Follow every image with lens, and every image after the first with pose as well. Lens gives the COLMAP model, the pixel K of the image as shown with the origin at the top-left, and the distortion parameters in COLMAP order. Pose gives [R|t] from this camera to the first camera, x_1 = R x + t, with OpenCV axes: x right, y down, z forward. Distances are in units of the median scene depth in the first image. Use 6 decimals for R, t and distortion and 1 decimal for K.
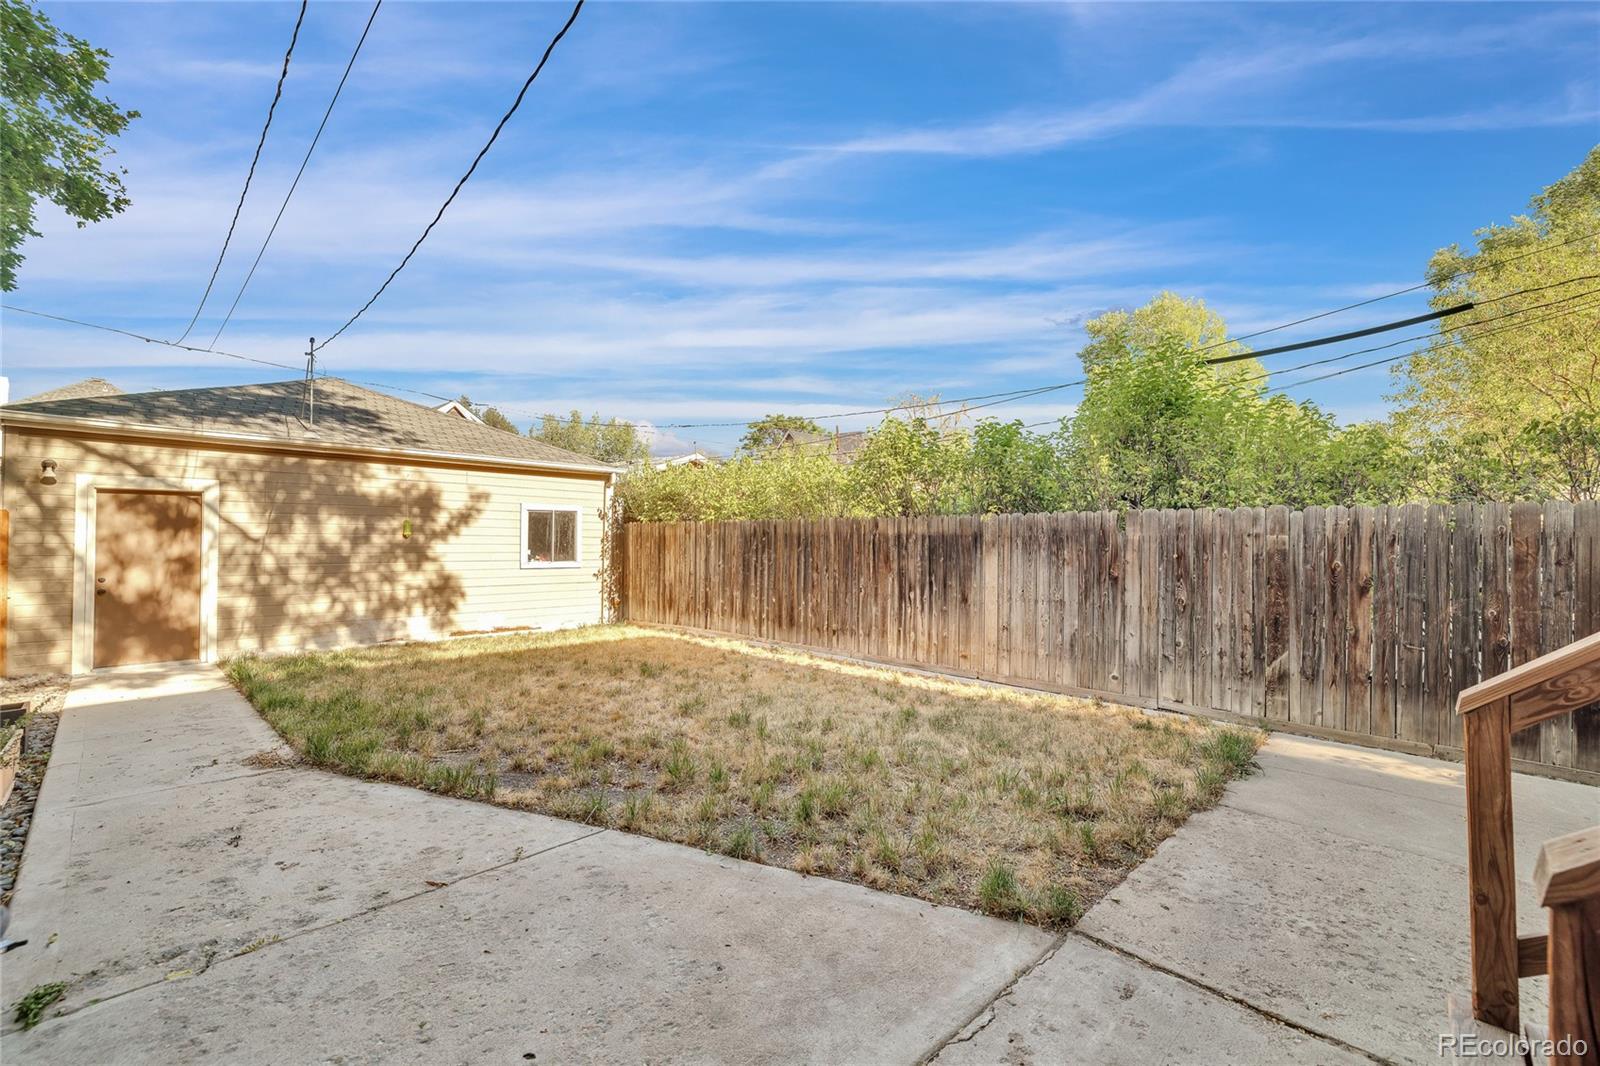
lens RADIAL K [[673.8, 0, 791.3], [0, 673.8, 528.4], [0, 0, 1]] dist [-0.000537, -0.000519]
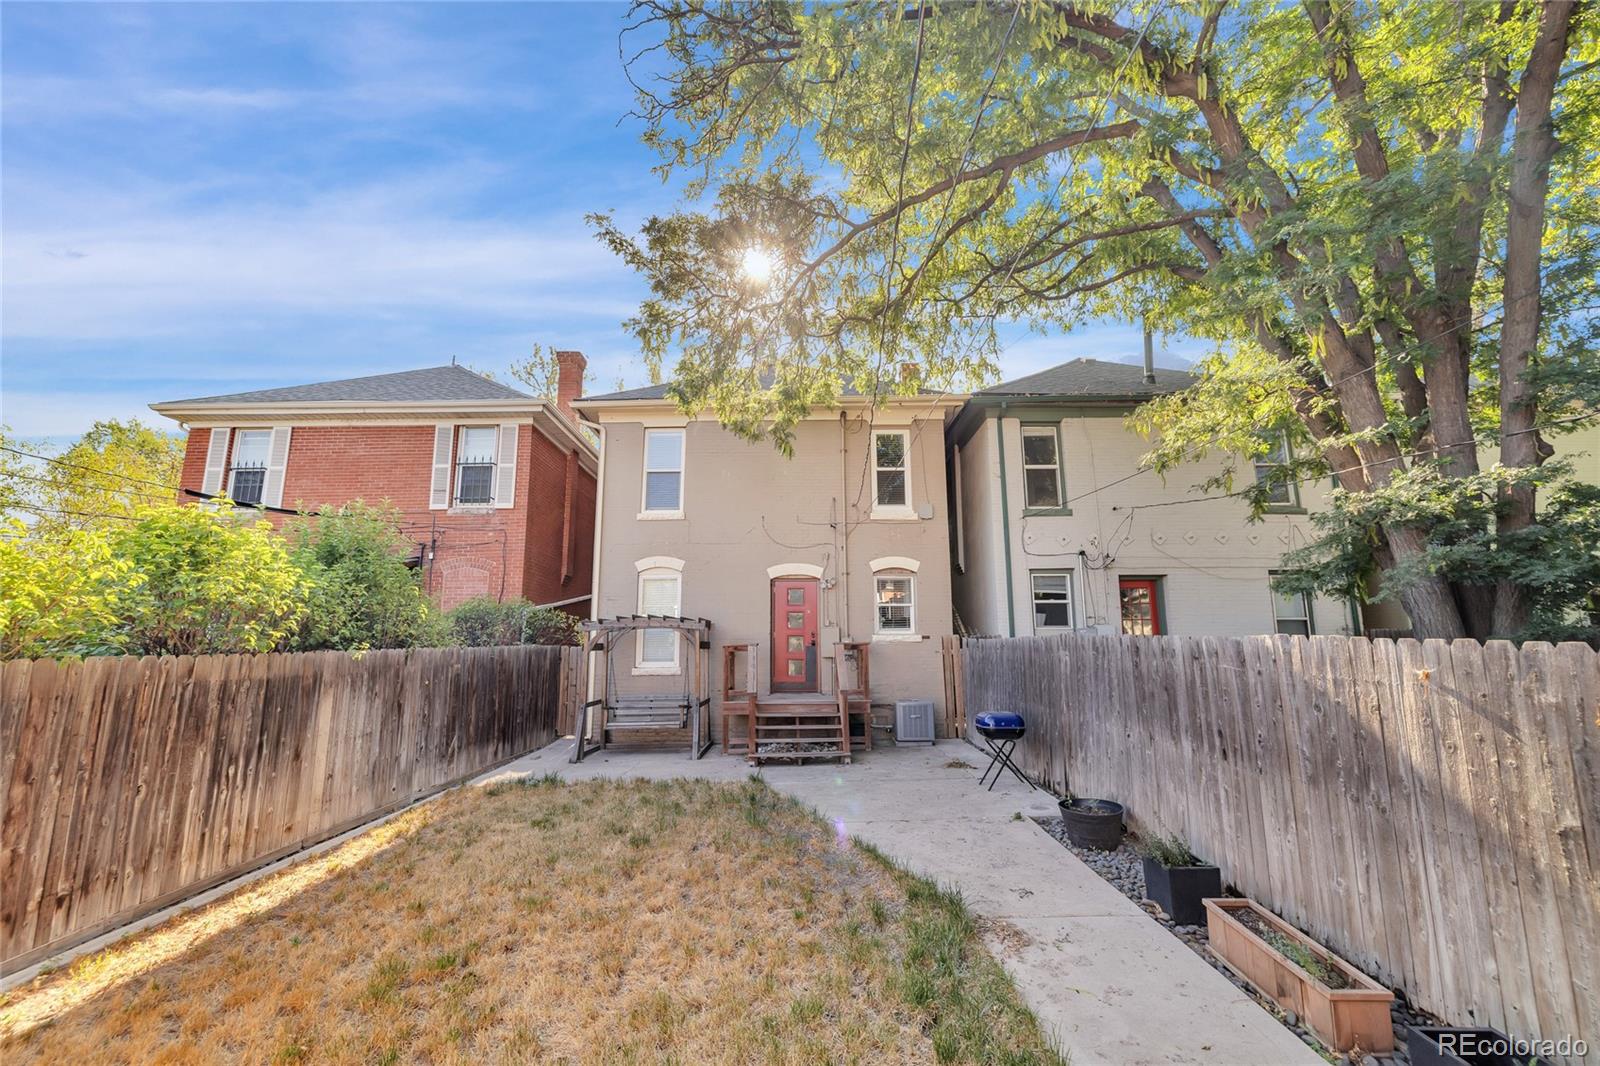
lens RADIAL K [[673.8, 0, 791.3], [0, 673.8, 528.4], [0, 0, 1]] dist [-0.000537, -0.000519]
pose [[-0.674188, 0.120613, 0.728644, -0.748099], [0.000282, 0.986617, -0.163054, -0.033226], [-0.738559, -0.109723, -0.665200, 1.076526]]
